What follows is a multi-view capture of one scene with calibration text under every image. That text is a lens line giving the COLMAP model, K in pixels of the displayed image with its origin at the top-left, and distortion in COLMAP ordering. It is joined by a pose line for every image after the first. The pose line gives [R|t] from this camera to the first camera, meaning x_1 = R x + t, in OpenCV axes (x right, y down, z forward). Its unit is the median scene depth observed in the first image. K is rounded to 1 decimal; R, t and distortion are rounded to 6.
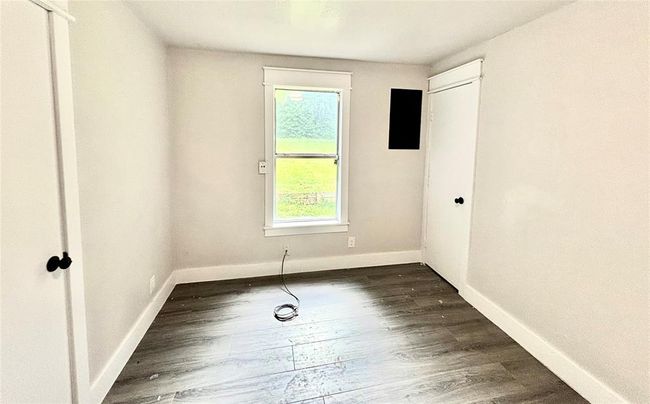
lens RADIAL K [[266.0, 0, 324.8], [0, 266.0, 158.1], [0, 0, 1]] dist [0.003740, 0.000274]
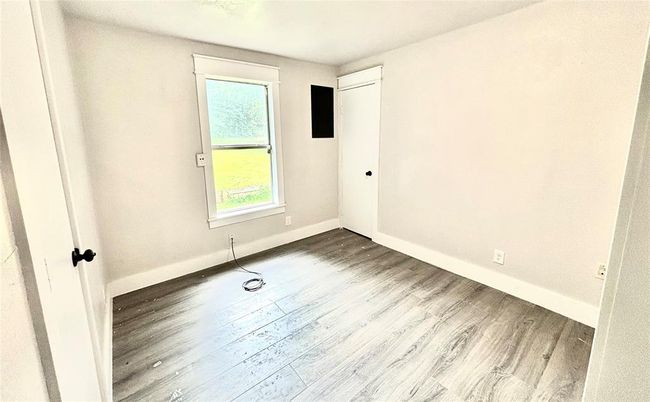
lens RADIAL K [[263.0, 0, 324.5], [0, 263.0, 180.9], [0, 0, 1]] dist [-0.000692, -0.000056]
pose [[0.890571, -0.105910, 0.442343, -0.272863], [0.065122, 0.992183, 0.106448, 0.038494], [-0.450159, -0.065993, 0.890507, -0.079695]]
